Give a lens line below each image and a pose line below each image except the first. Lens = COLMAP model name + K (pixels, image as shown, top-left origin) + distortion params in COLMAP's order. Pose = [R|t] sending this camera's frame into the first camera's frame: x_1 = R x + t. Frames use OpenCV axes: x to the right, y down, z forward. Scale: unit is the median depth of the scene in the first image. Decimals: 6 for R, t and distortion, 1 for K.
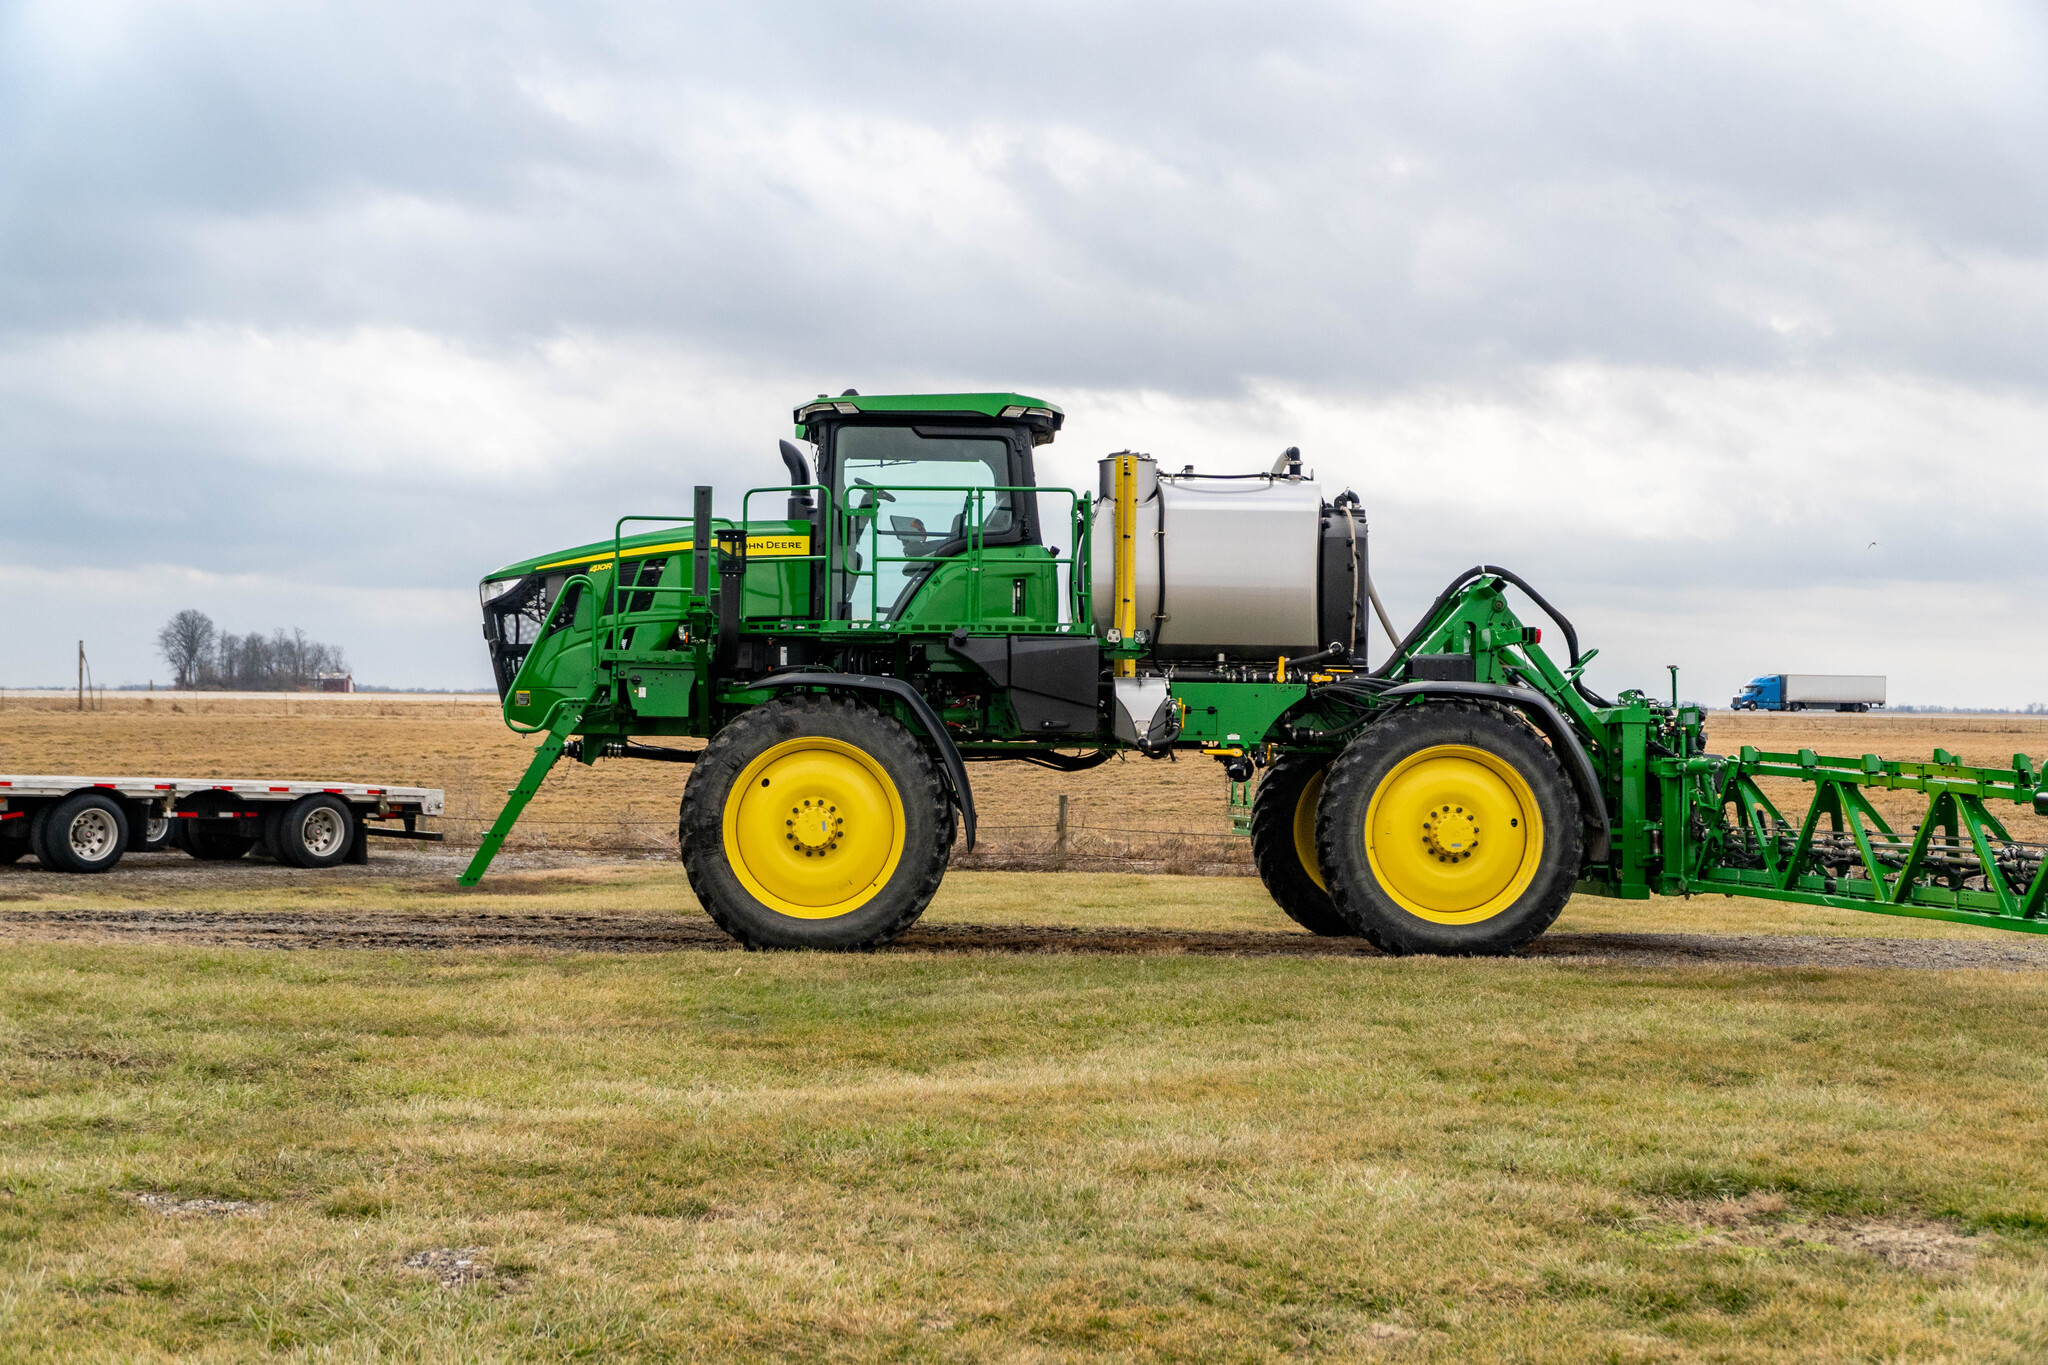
lens RADIAL K [[2993.0, 0, 1028.2], [0, 2993.0, 672.5], [0, 0, 1]] dist [0.036840, 0.000000]
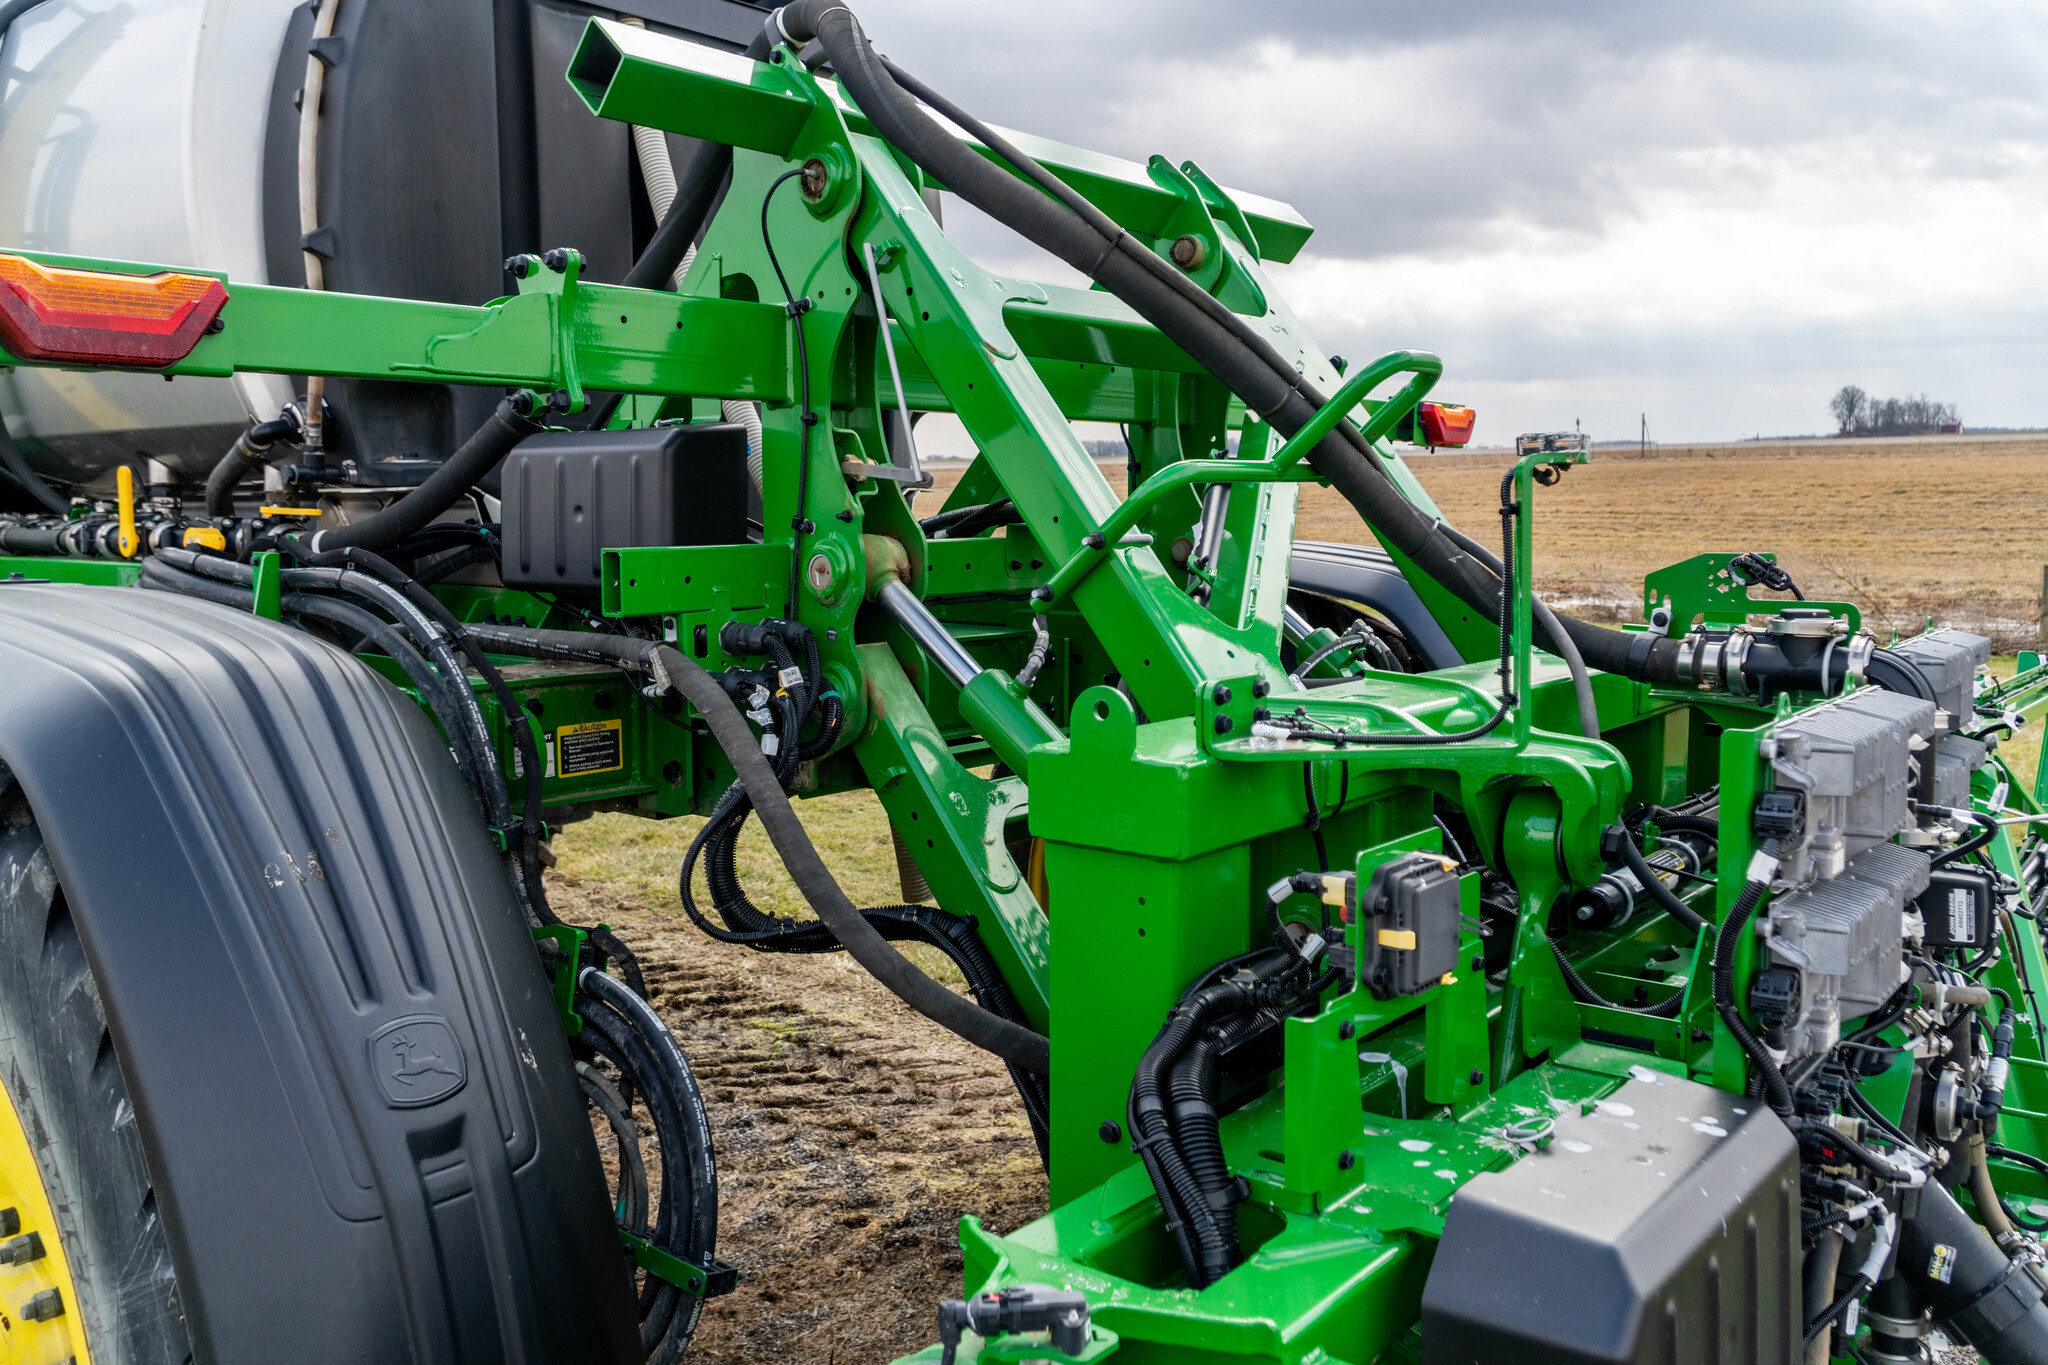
lens RADIAL K [[1641.3, 0, 1022.3], [0, 1641.3, 678.5], [0, 0, 1]] dist [0.003050, 0.006813]
pose [[0.720785, 0.061838, -0.690395, 0.262069], [0.041431, 0.990388, 0.131963, -0.002425], [0.691920, -0.123721, 0.711295, 0.968714]]
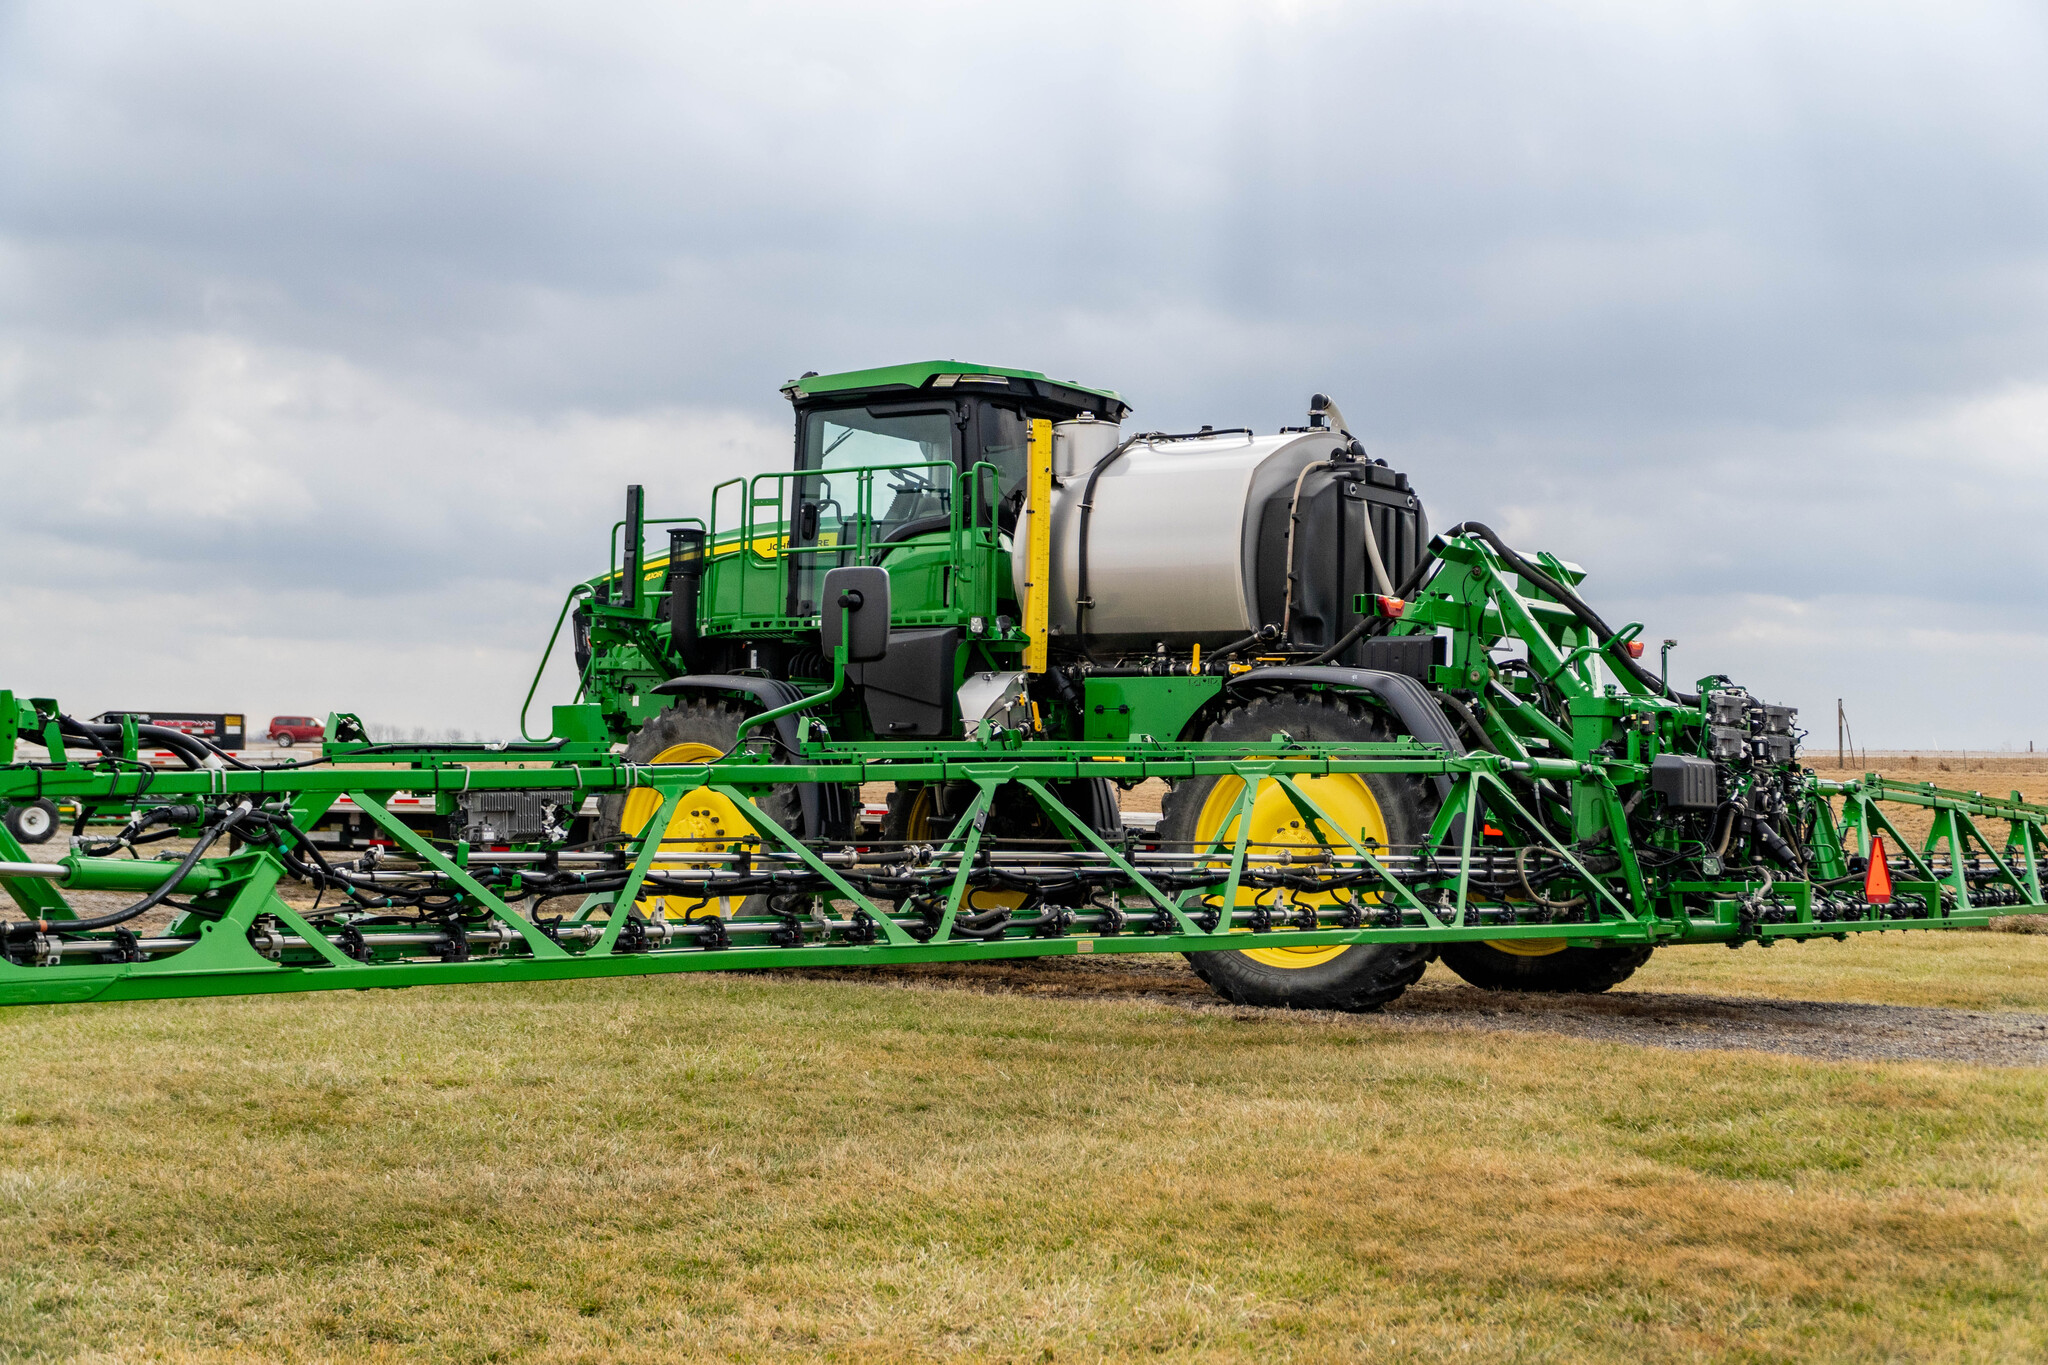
lens RADIAL K [[2993.0, 0, 1022.4], [0, 2993.0, 676.4], [0, 0, 1]] dist [0.036840, 0.000000]
pose [[0.777735, -0.025038, -0.628093, 0.586720], [0.011630, 0.999609, -0.025446, 0.025193], [0.628484, 0.012486, 0.777722, 0.325642]]
